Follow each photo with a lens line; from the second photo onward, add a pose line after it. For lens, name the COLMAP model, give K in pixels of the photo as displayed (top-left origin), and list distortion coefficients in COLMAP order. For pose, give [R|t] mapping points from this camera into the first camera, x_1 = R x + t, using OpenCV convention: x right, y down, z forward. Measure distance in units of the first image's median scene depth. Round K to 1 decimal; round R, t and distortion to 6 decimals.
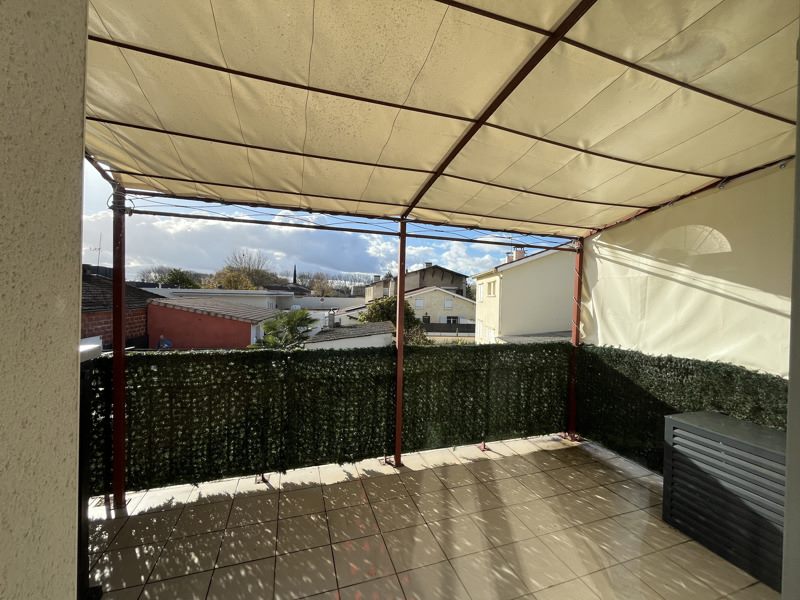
lens RADIAL K [[323.9, 0, 400.1], [0, 323.9, 300.1], [0, 0, 1]] dist [-0.001781, 0.000188]
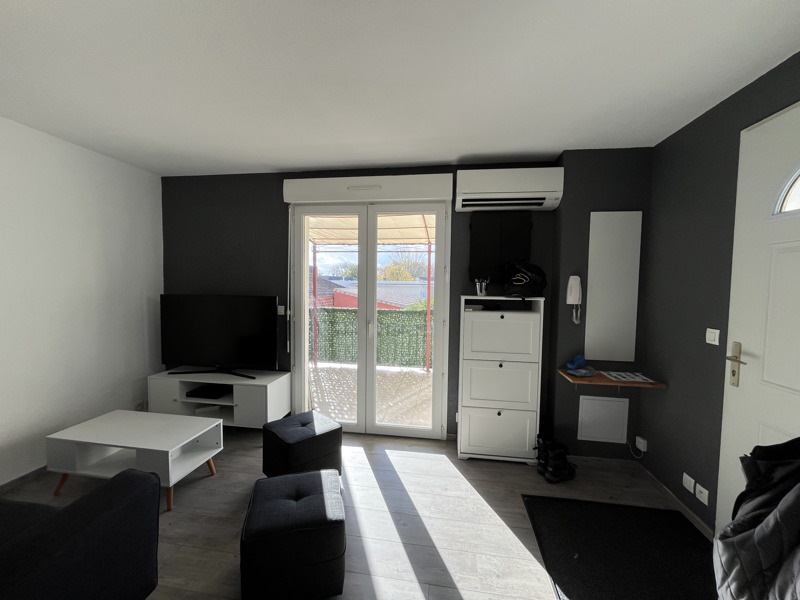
lens RADIAL K [[323.9, 0, 399.6], [0, 323.9, 299.5], [0, 0, 1]] dist [-0.001781, 0.000188]
pose [[0.890070, 0.012366, -0.455656, 0.714357], [0.000926, 0.999581, 0.028936, 0.025953], [0.455823, -0.026177, 0.889685, -0.778706]]
